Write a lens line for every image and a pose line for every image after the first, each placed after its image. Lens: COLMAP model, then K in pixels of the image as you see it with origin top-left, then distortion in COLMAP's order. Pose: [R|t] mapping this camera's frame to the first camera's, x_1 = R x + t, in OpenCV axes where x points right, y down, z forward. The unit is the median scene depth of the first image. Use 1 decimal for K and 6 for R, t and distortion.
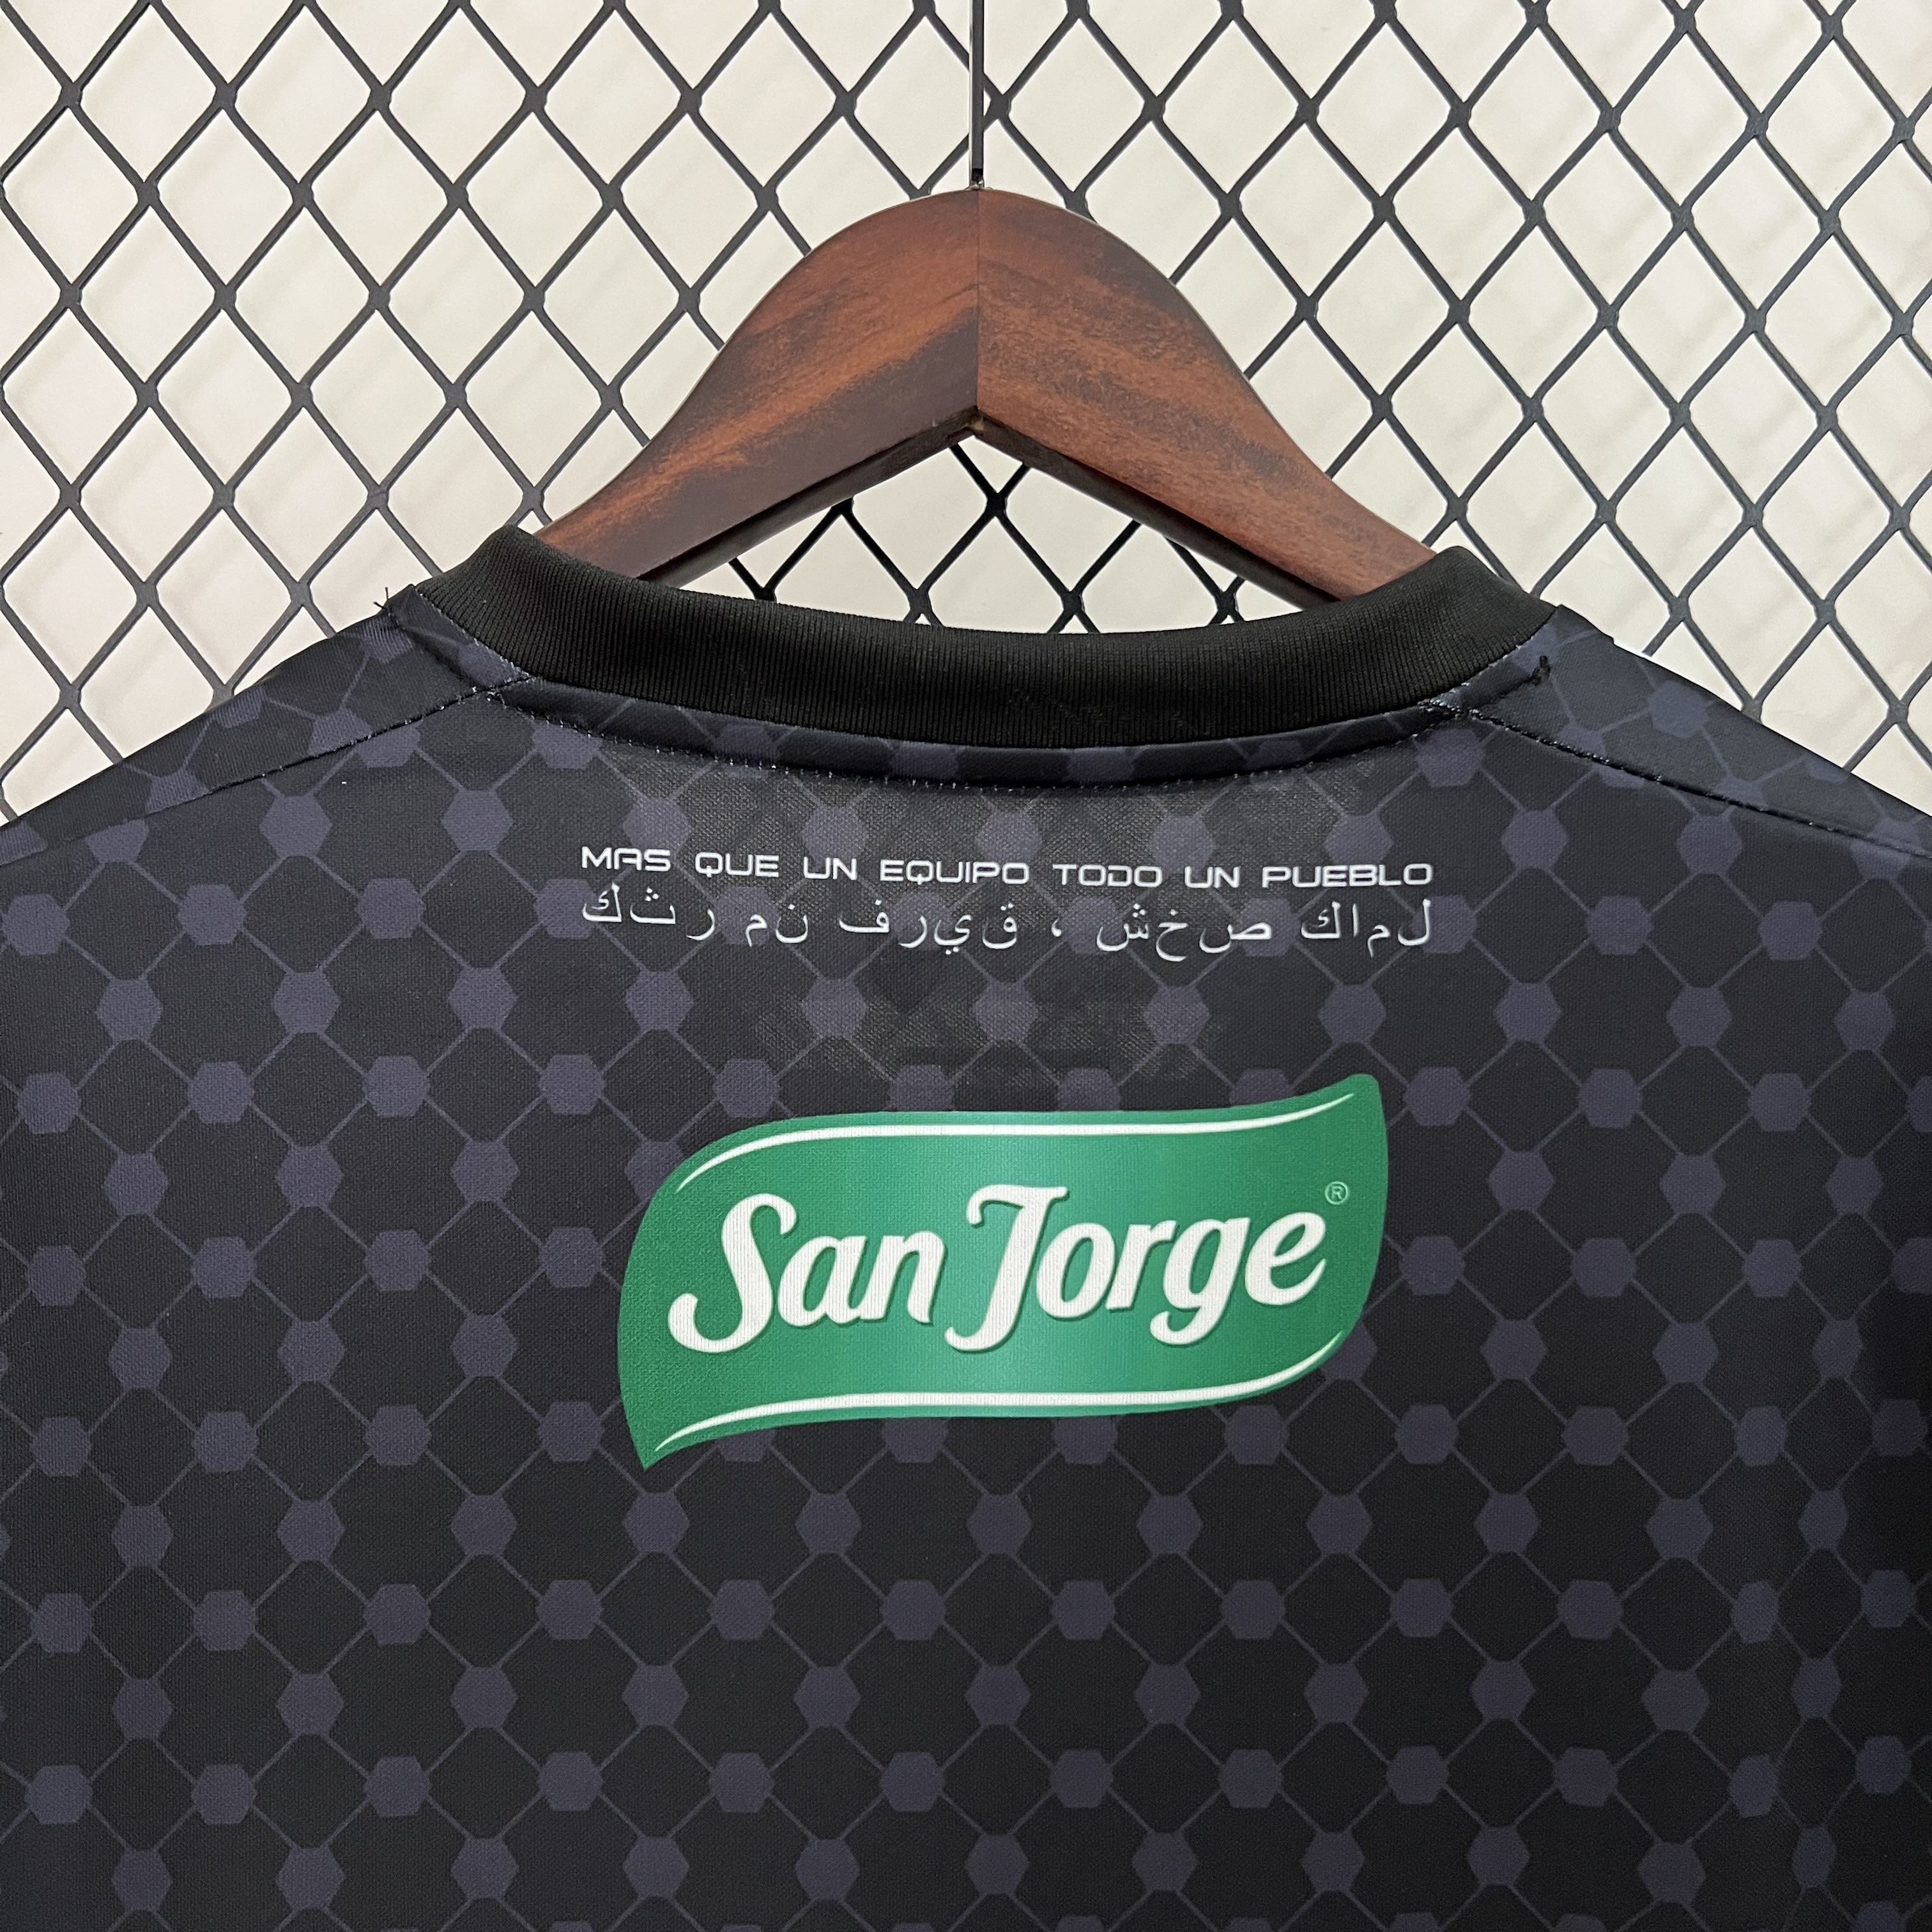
lens RADIAL K [[2263.0, 0, 973.9], [0, 2263.0, 954.4], [0, 0, 1]] dist [0.062262, 0.000000]
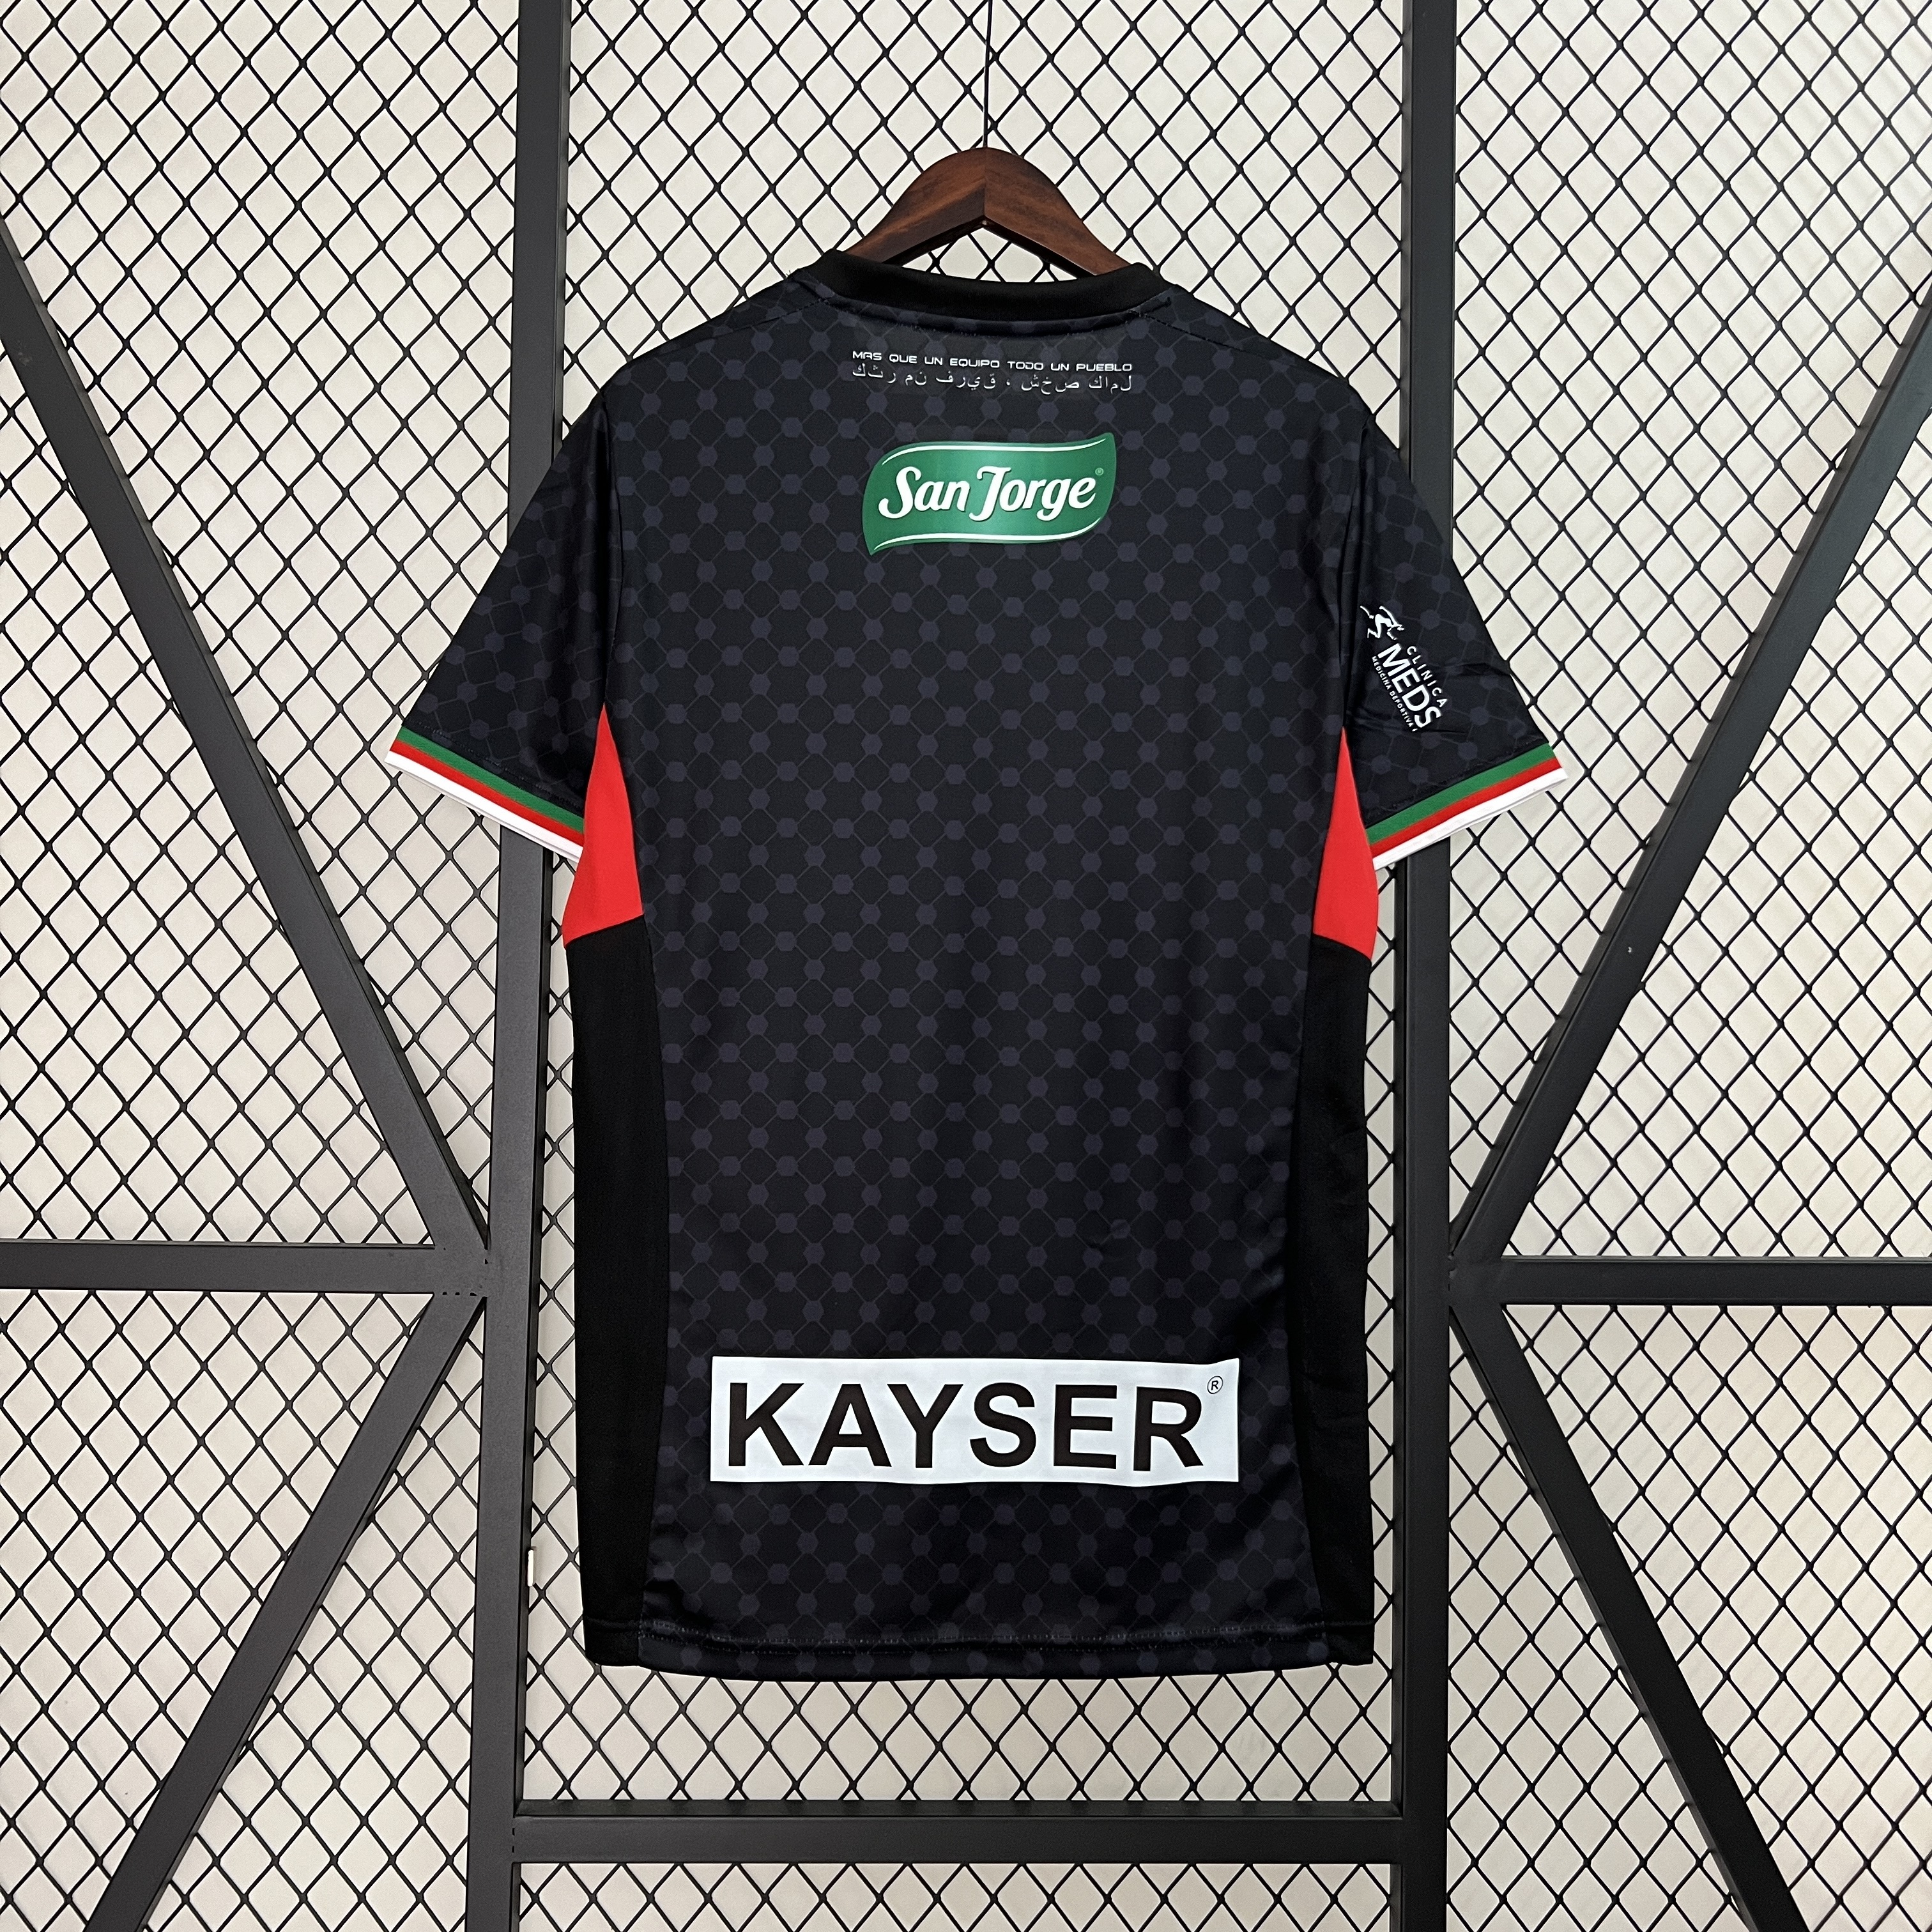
lens RADIAL K [[2263.0, 0, 970.2], [0, 2263.0, 963.5], [0, 0, 1]] dist [0.062262, 0.000000]
pose [[0.999884, 0.015120, 0.001578, -0.007506], [-0.015001, 0.998155, -0.058832, 0.945171], [-0.002465, 0.058802, 0.998267, -1.994408]]
